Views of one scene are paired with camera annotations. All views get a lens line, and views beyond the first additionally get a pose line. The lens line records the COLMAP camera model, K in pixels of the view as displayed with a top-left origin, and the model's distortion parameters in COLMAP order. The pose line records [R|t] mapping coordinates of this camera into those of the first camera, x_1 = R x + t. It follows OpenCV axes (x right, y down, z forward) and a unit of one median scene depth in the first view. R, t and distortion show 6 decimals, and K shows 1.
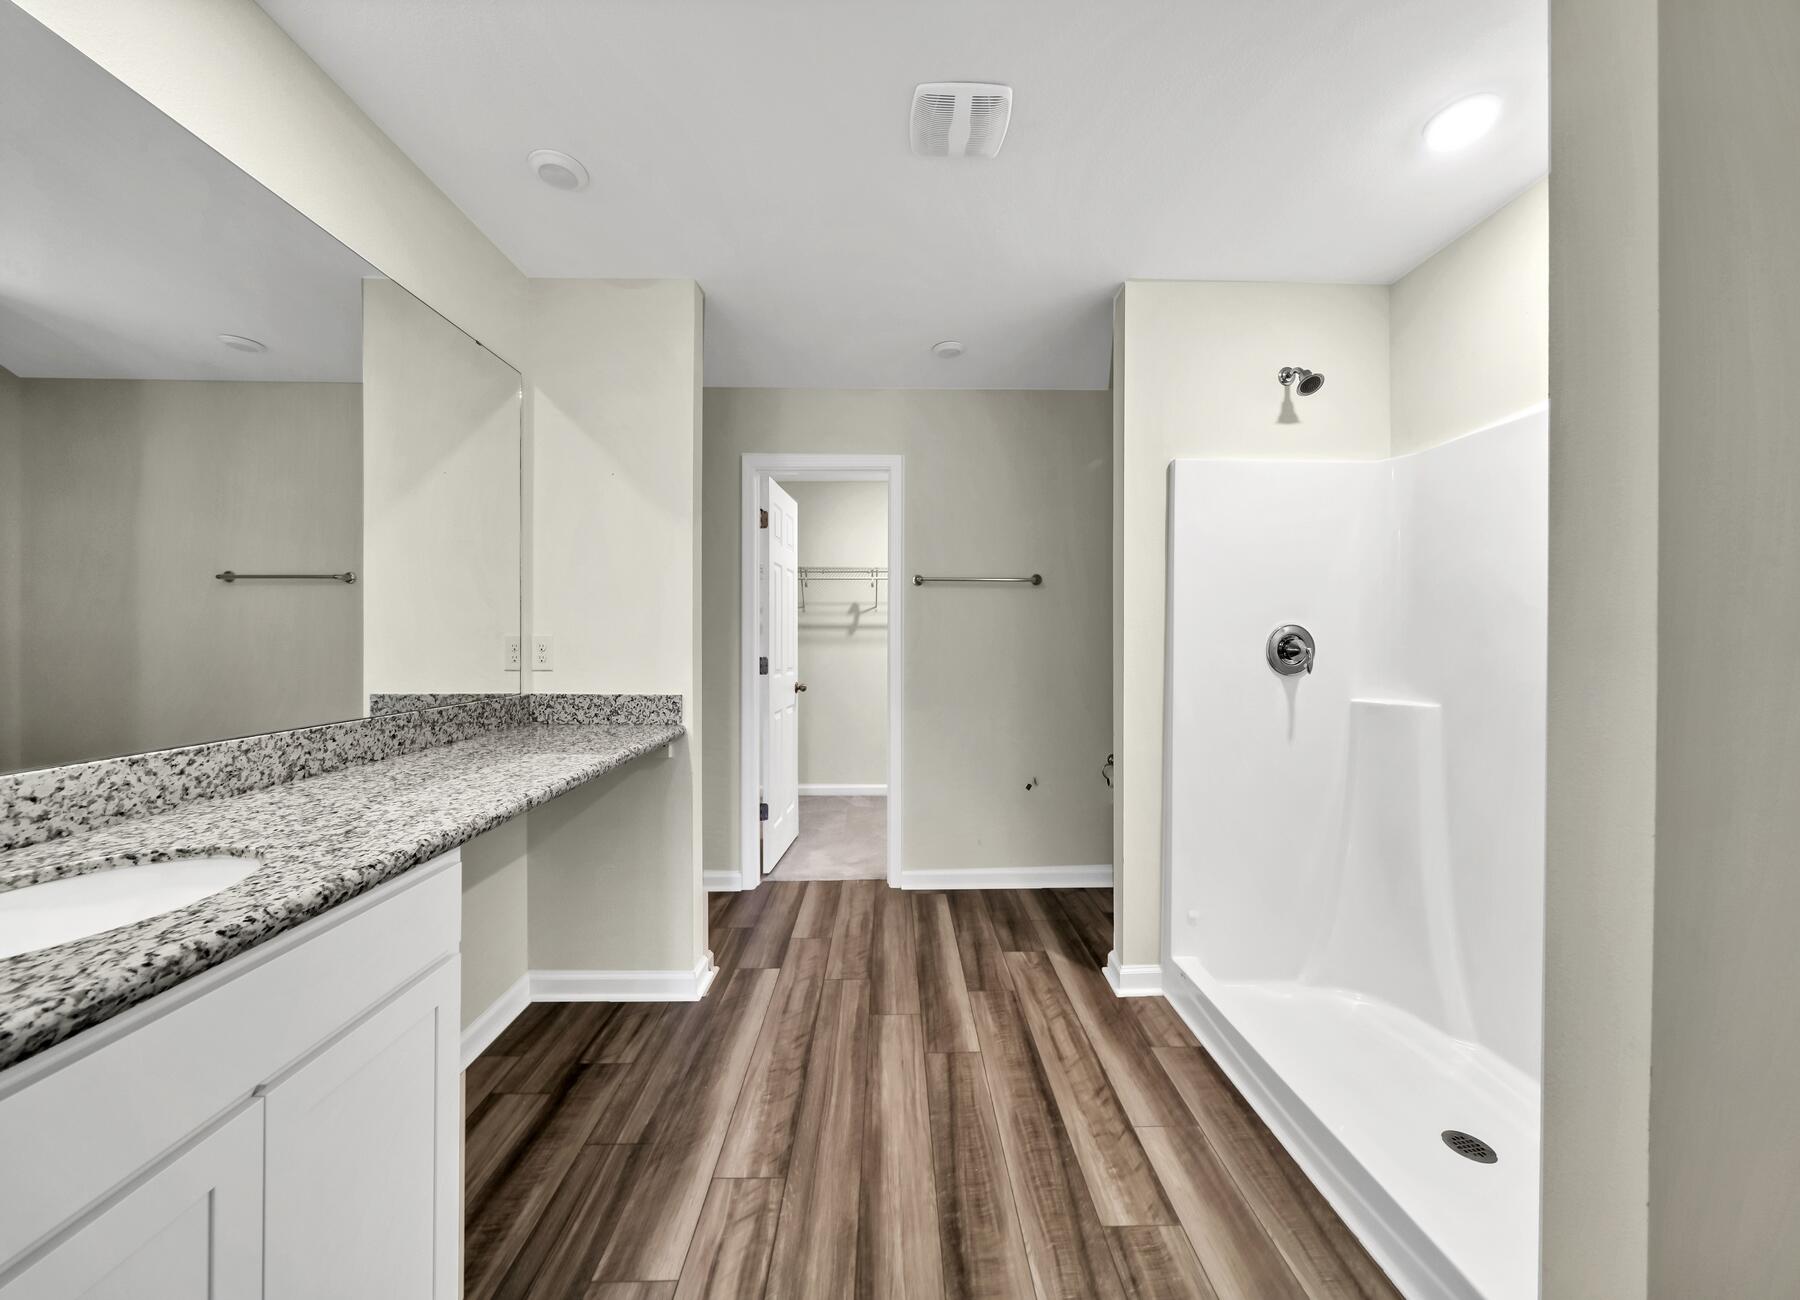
lens RADIAL K [[629.3, 0, 902.0], [0, 629.3, 640.0], [0, 0, 1]] dist [-0.000102, -0.000085]
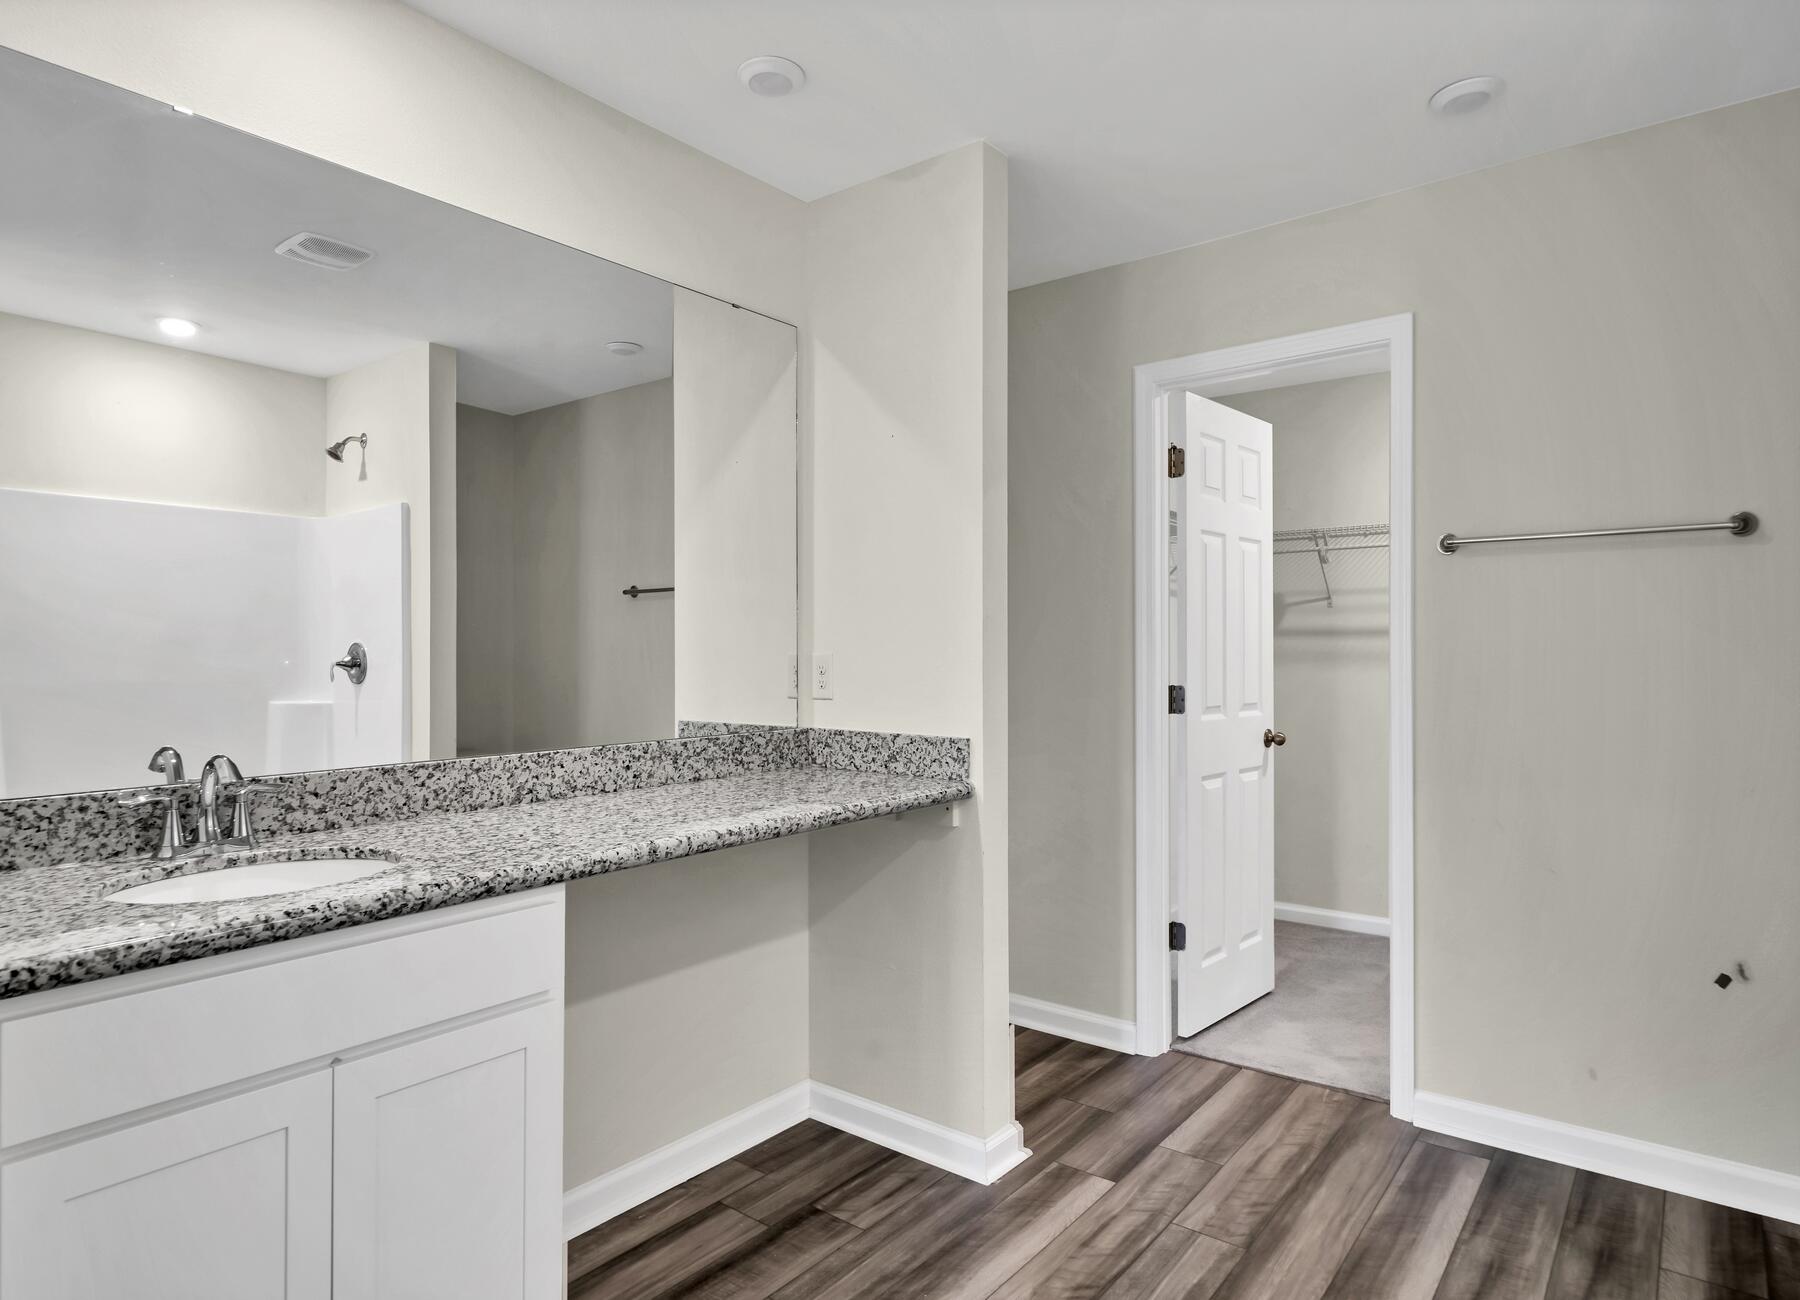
lens RADIAL K [[1037.9, 0, 900.0], [0, 1037.9, 650.0], [0, 0, 1]] dist [0.016166, -0.002169]
pose [[0.769959, -0.004708, -0.638076, 0.374839], [0.003508, 0.999989, -0.003146, -0.009324], [0.638083, 0.000184, 0.769967, 0.072280]]
